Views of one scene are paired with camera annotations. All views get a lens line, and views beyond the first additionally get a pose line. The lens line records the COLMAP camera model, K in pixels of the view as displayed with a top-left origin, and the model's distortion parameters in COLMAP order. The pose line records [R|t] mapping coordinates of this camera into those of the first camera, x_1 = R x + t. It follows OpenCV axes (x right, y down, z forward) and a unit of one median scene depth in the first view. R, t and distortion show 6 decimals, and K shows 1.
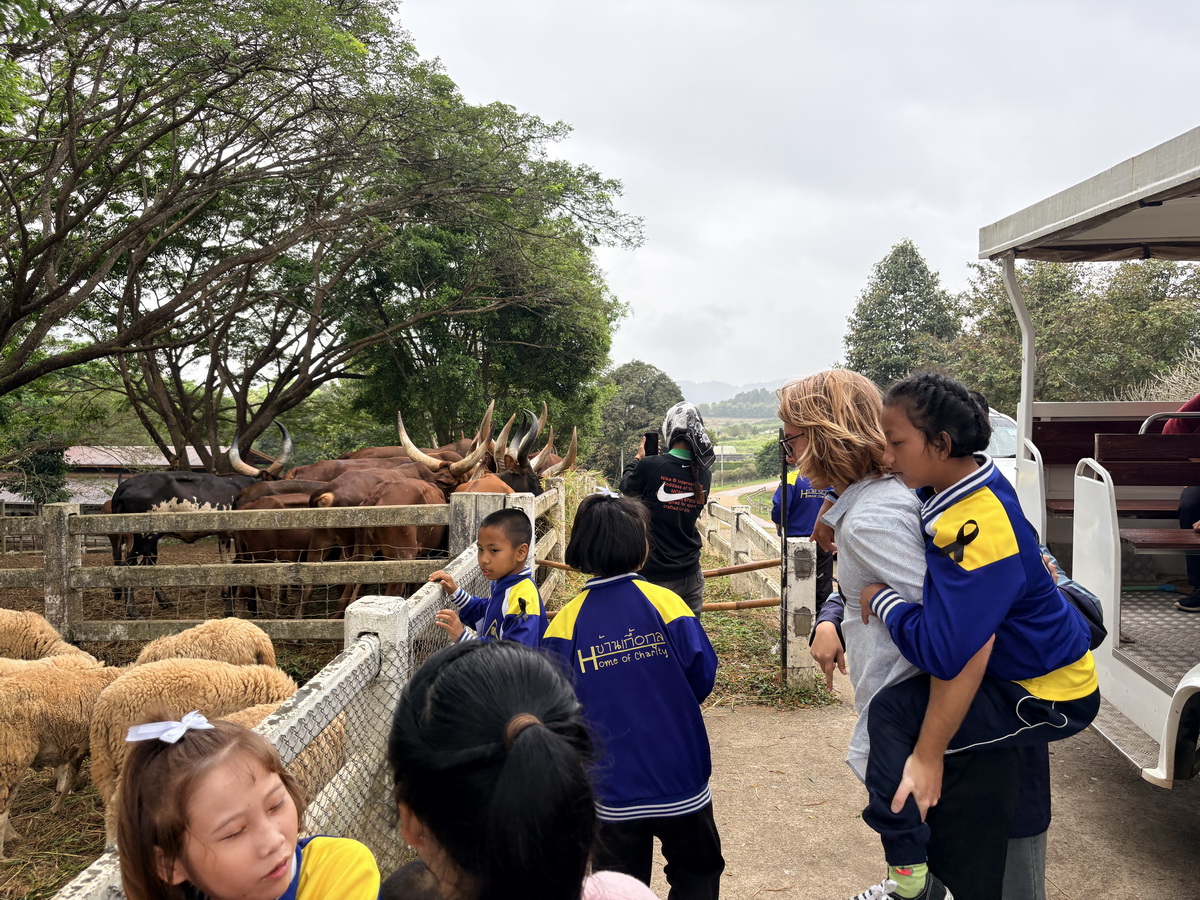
lens RADIAL K [[907.2, 0, 604.5], [0, 907.2, 460.2], [0, 0, 1]] dist [0.065460, -0.060748]
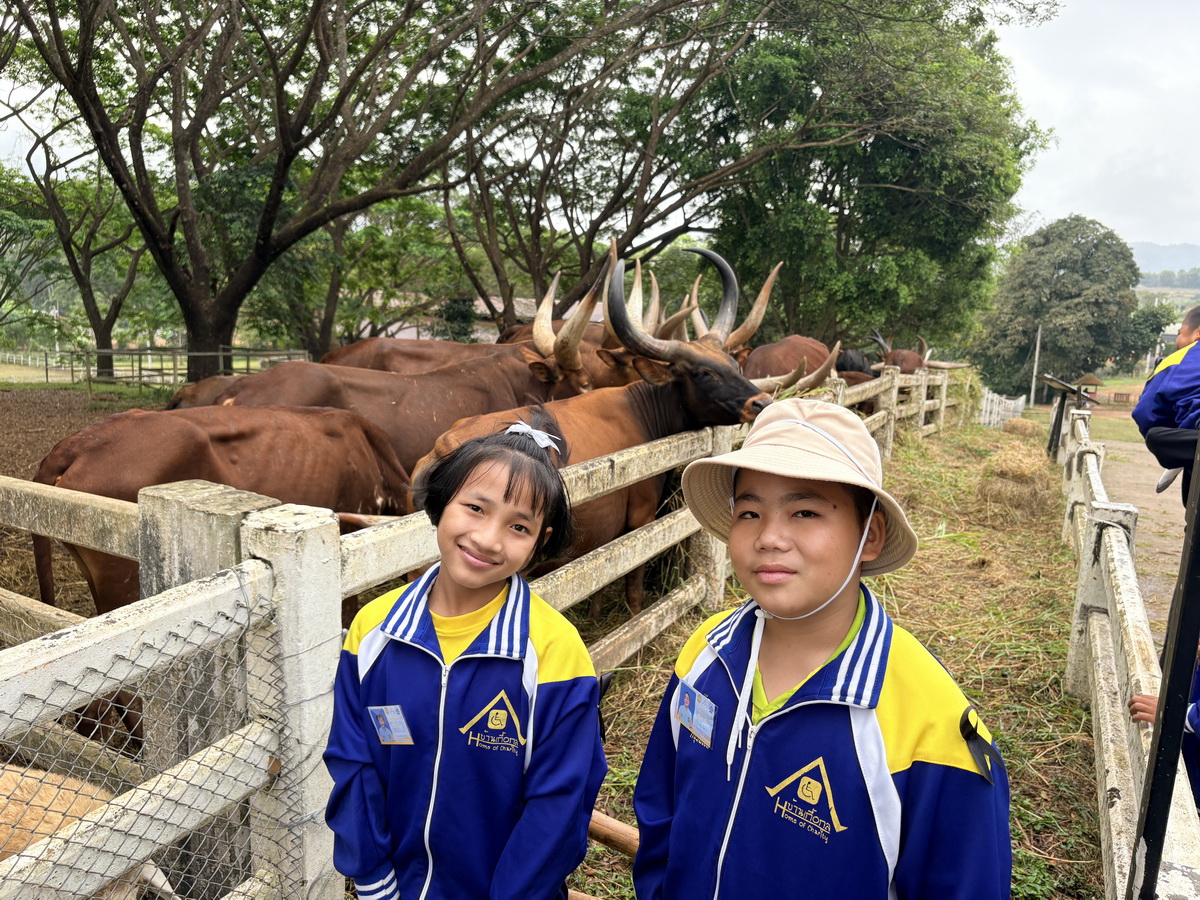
lens RADIAL K [[924.6, 0, 600.0], [0, 924.6, 450.0], [0, 0, 1]] dist [0.038174, -0.004352]
pose [[0.909283, 0.105180, -0.402668, 0.023431], [-0.049647, 0.988042, 0.145974, -0.006539], [0.413206, -0.112740, 0.903632, 0.112211]]
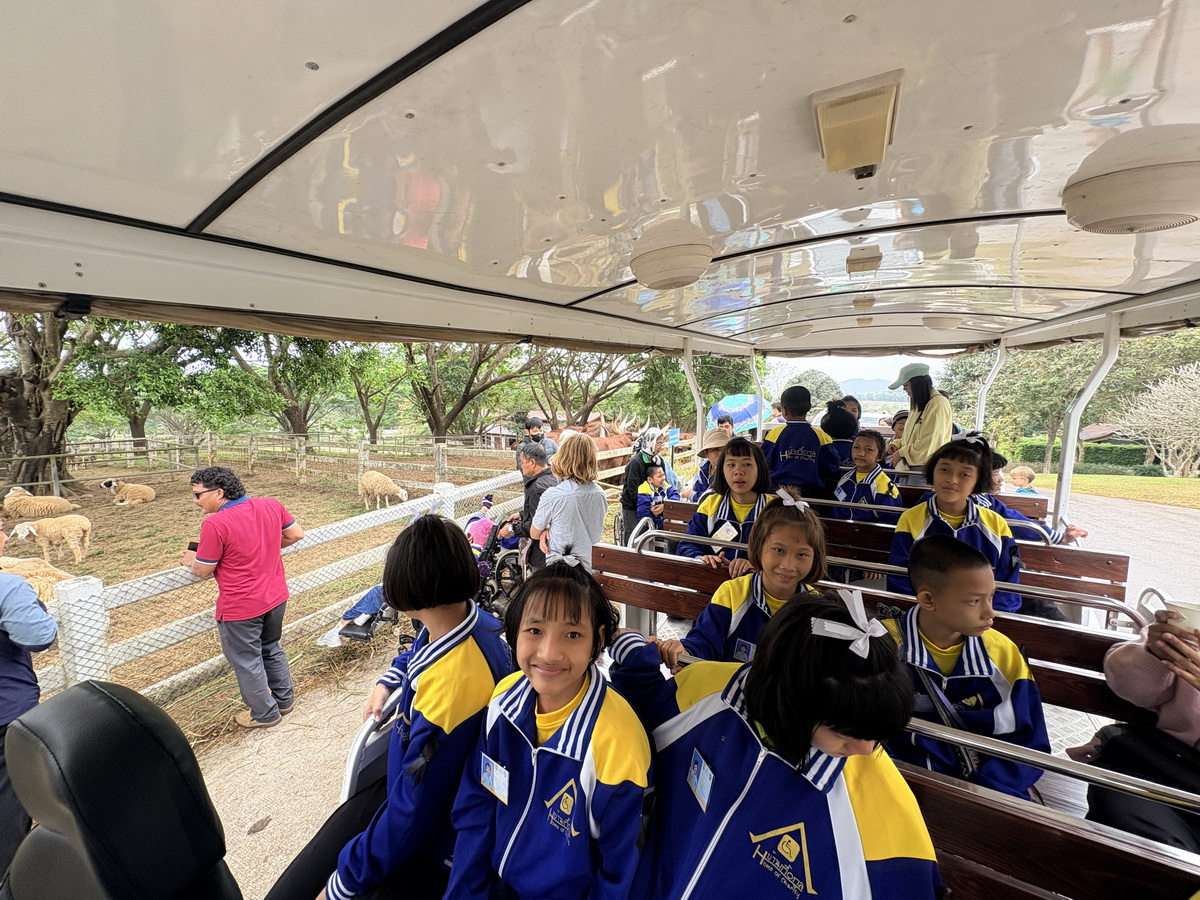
lens RADIAL K [[479.5, 0, 600.0], [0, 479.5, 450.0], [0, 0, 1]] dist [-0.012074, -0.000030]
pose [[0.921458, 0.057040, -0.384269, 0.073224], [-0.033827, 0.997186, 0.066906, -0.008236], [0.387004, -0.048652, 0.920794, -0.029692]]
